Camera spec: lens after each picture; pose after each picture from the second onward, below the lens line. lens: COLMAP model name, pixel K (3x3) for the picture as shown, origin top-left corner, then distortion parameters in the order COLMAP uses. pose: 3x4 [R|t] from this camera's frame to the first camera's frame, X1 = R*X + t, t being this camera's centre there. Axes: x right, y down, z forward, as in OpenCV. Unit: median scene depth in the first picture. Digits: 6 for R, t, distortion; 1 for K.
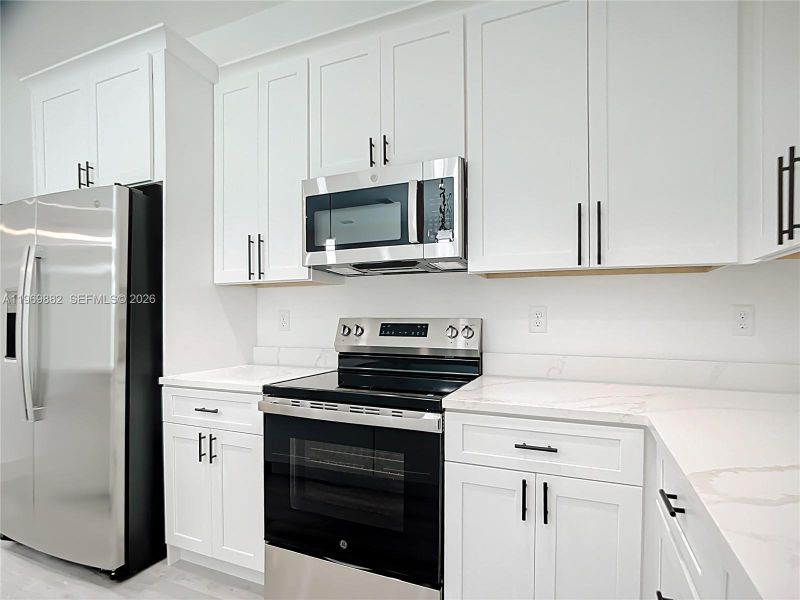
lens RADIAL K [[419.7, 0, 391.3], [0, 419.7, 317.7], [0, 0, 1]] dist [-0.047596, 0.000173]
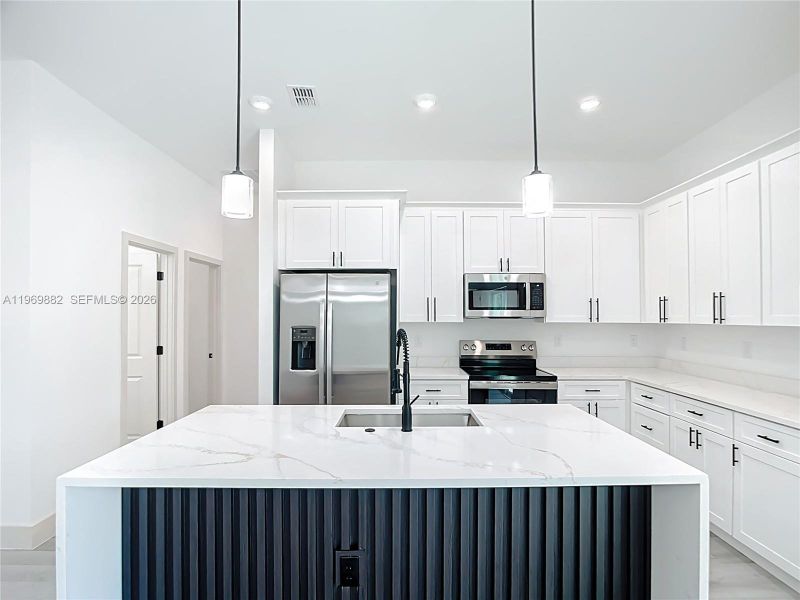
lens RADIAL K [[419.7, 0, 391.3], [0, 419.7, 317.7], [0, 0, 1]] dist [-0.047596, 0.000173]
pose [[0.934918, 0.001544, 0.354860, -1.301574], [-0.002104, 0.999997, 0.001193, -0.123866], [-0.354857, -0.001862, 0.934919, -0.780469]]
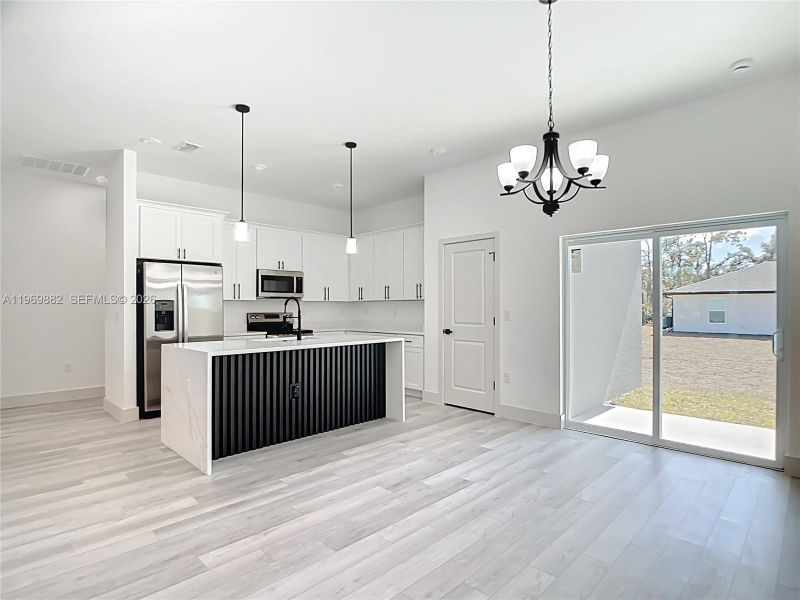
lens RADIAL K [[437.3, 0, 400.0], [0, 437.3, 300.0], [0, 0, 1]] dist [-0.002225, 0.000009]
pose [[0.396350, 0.019842, 0.917885, -2.922967], [0.006237, 0.999685, -0.024303, -0.008680], [-0.918078, 0.015357, 0.396102, -1.335362]]
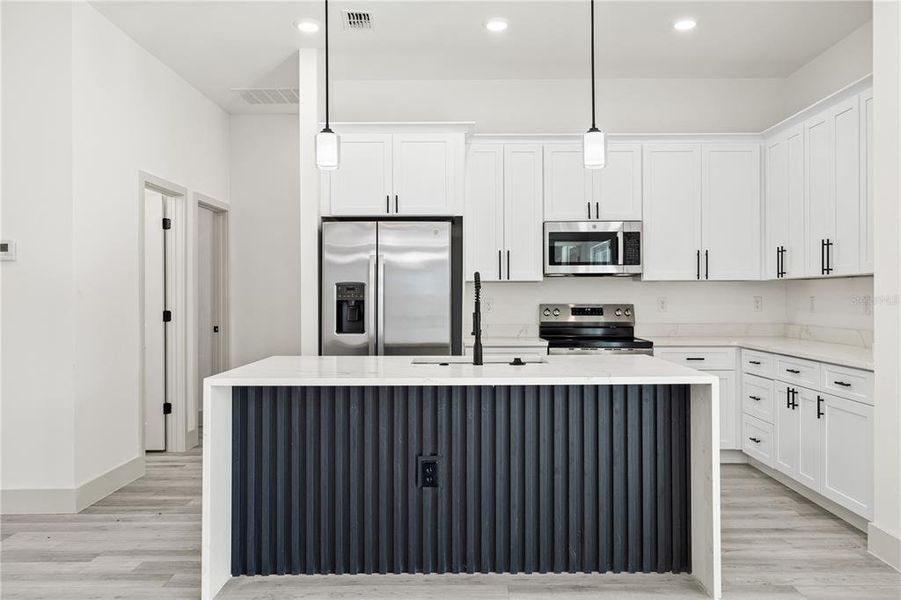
lens RADIAL K [[727.1, 0, 450.5], [0, 727.1, 300.0], [0, 0, 1]] dist [0.007354, -0.000702]
pose [[0.930998, -0.001244, 0.365021, -1.674991], [0.001079, 0.999999, 0.000659, -0.019355], [-0.365022, -0.000219, 0.930999, -1.609791]]
